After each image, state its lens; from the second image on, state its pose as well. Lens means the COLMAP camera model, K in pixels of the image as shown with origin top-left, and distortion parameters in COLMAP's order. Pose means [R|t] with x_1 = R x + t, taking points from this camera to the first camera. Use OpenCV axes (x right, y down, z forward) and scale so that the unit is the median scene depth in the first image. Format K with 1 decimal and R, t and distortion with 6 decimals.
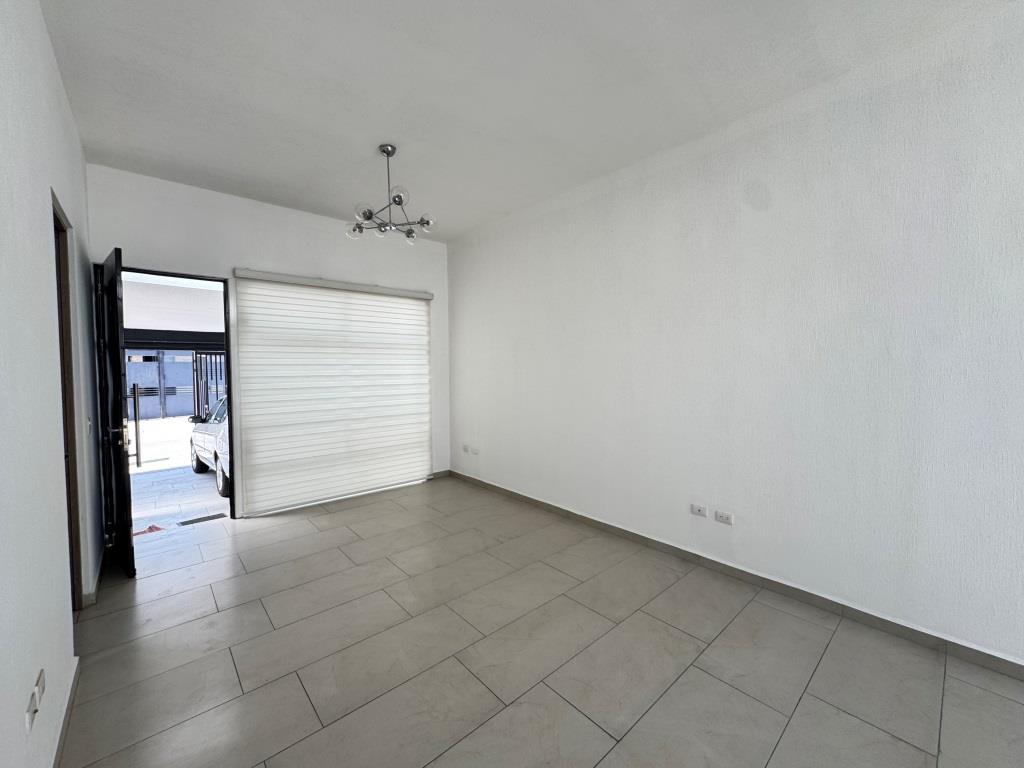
lens RADIAL K [[410.8, 0, 514.4], [0, 410.8, 382.1], [0, 0, 1]] dist [-0.006755, 0.001338]
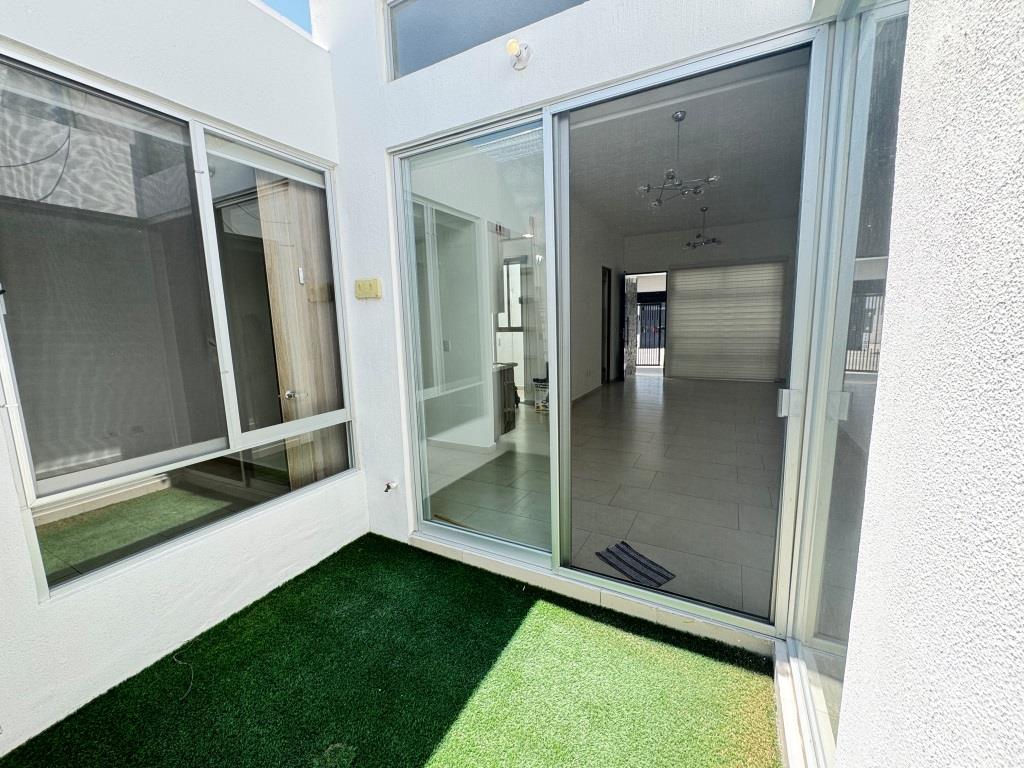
lens RADIAL K [[410.8, 0, 515.8], [0, 410.8, 383.6], [0, 0, 1]] dist [-0.006755, 0.001338]
pose [[0.353779, 0.136794, -0.925272, 0.979809], [-0.013528, 0.989892, 0.141175, 0.046674], [0.935231, -0.037427, 0.352054, -0.500137]]
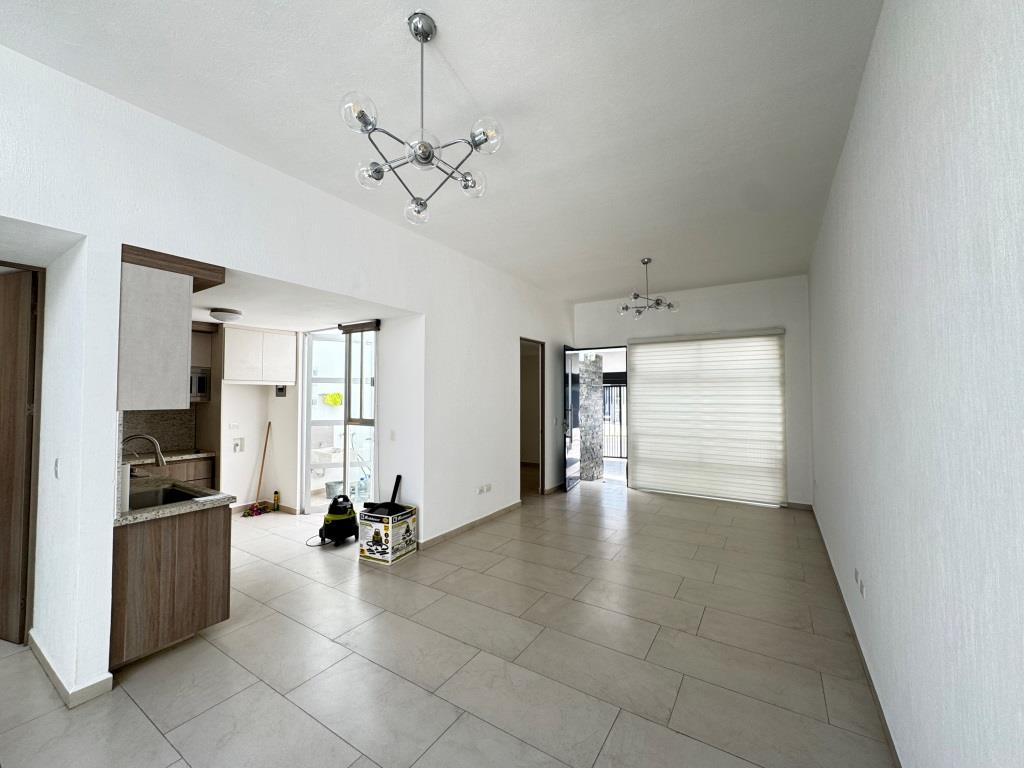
lens RADIAL K [[410.8, 0, 511.6], [0, 410.8, 383.3], [0, 0, 1]] dist [-0.006755, 0.001338]
pose [[0.270220, -0.021318, -0.962563, 0.688563], [-0.040409, 0.998623, -0.033460, -0.012639], [0.961950, 0.047938, 0.268987, 0.060808]]
